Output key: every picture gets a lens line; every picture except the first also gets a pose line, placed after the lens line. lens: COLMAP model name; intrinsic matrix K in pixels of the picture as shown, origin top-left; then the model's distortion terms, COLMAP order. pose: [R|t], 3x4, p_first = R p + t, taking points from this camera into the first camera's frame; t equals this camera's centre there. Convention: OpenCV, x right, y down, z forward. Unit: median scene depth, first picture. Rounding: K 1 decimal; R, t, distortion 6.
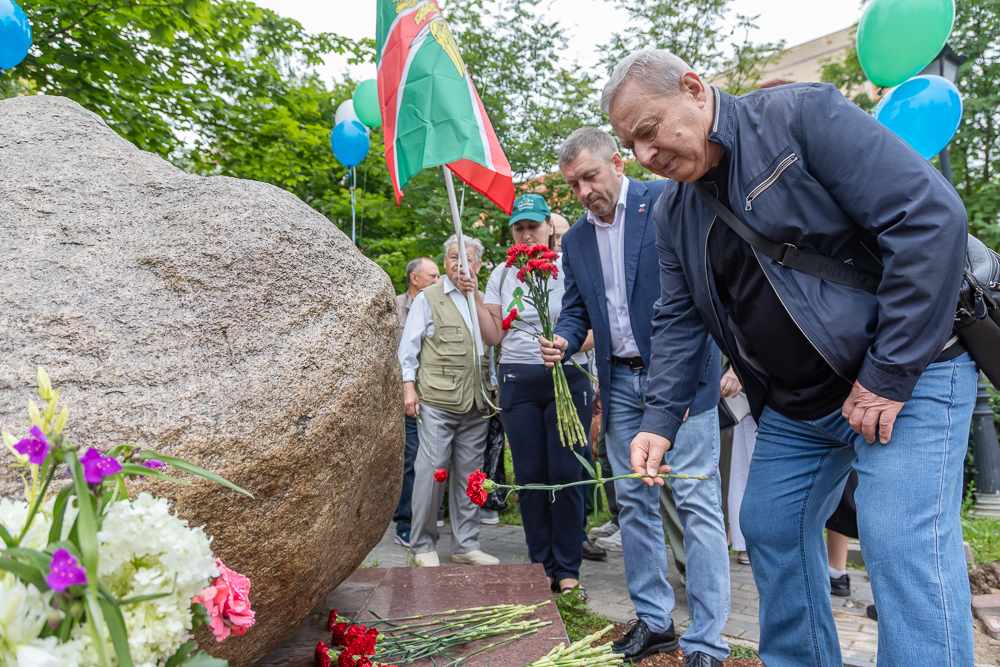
lens RADIAL K [[656.9, 0, 493.3], [0, 656.9, 332.7], [0, 0, 1]] dist [-0.002257, -0.000659]
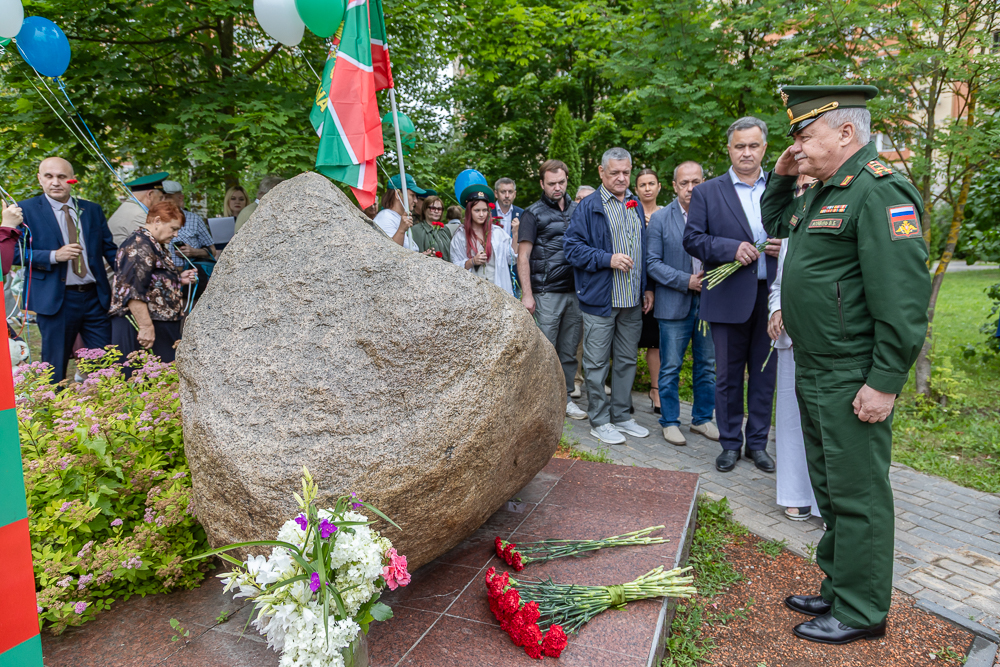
lens RADIAL K [[653.7, 0, 494.3], [0, 653.7, 330.1], [0, 0, 1]] dist [-0.002517, 0.004860]
pose [[0.925149, 0.056516, -0.375374, 0.393978], [0.045818, 0.965001, 0.258211, -0.547515], [0.376830, -0.256083, 0.890180, -0.323991]]
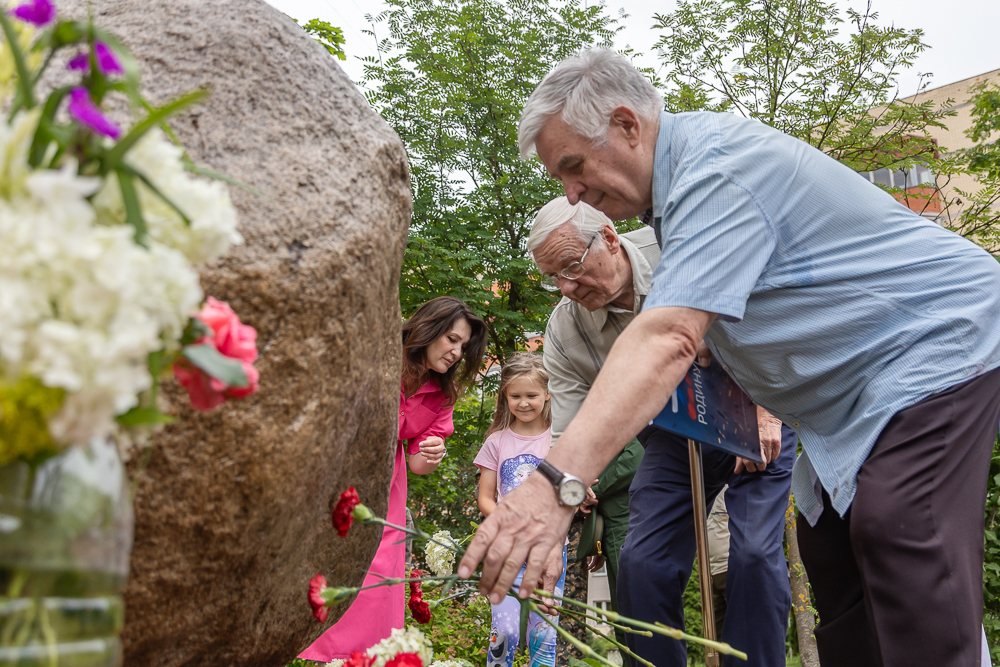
lens RADIAL K [[1038.6, 0, 552.1], [0, 1038.6, 333.8], [0, 0, 1]] dist [0.000515, 0.000569]
pose [[0.997445, 0.029015, 0.065283, -0.082491], [-0.017292, 0.984690, -0.173457, 0.398228], [-0.069316, 0.171885, 0.982675, -0.099206]]
